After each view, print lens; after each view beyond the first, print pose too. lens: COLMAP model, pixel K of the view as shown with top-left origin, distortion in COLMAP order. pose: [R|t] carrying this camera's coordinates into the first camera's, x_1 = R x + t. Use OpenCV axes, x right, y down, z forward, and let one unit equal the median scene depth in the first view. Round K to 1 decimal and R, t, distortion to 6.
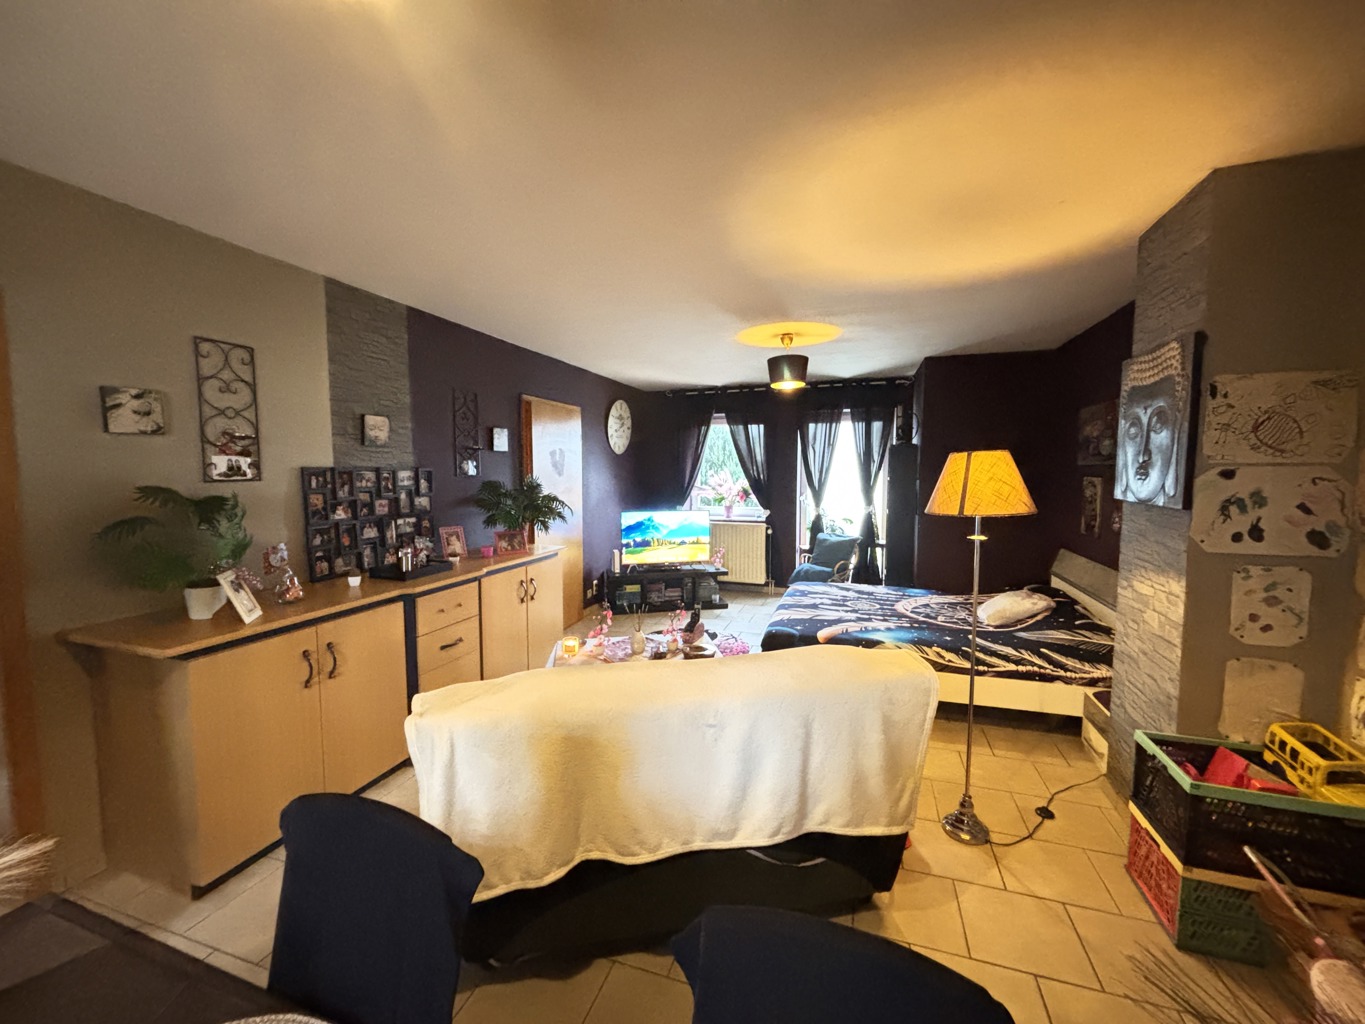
lens RADIAL K [[551.7, 0, 689.5], [0, 551.7, 514.8], [0, 0, 1]] dist [-0.001112, -0.000208]
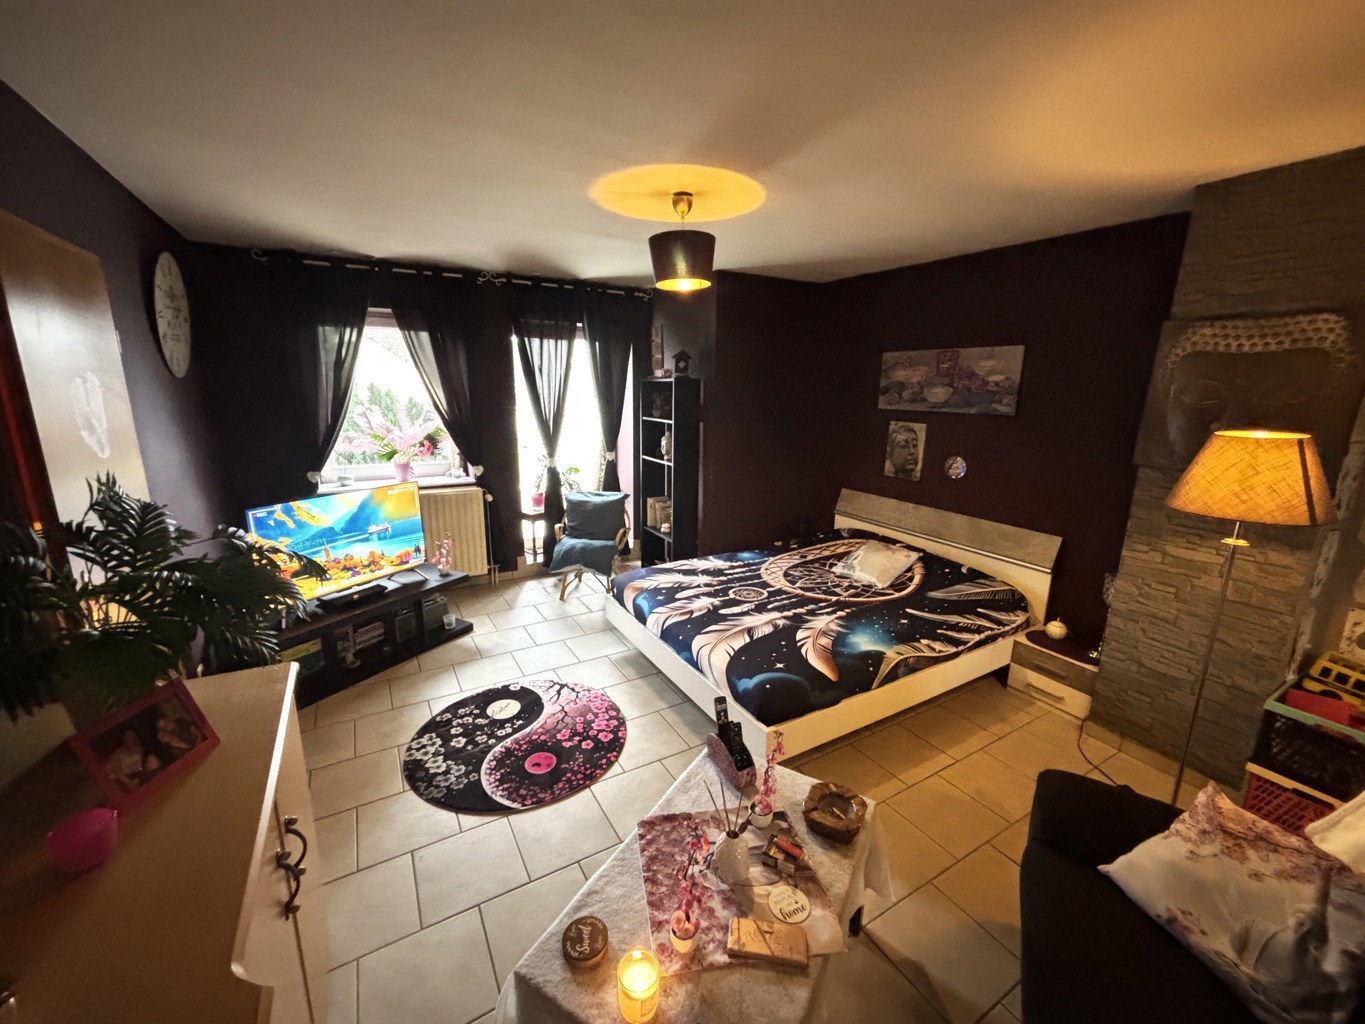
lens RADIAL K [[551.7, 0, 682.7], [0, 551.7, 506.3], [0, 0, 1]] dist [-0.001112, -0.000208]
pose [[0.665319, -0.148924, 0.731554, -0.310230], [0.044896, 0.986110, 0.159913, -0.090876], [-0.745208, -0.073549, 0.662764, 0.583387]]
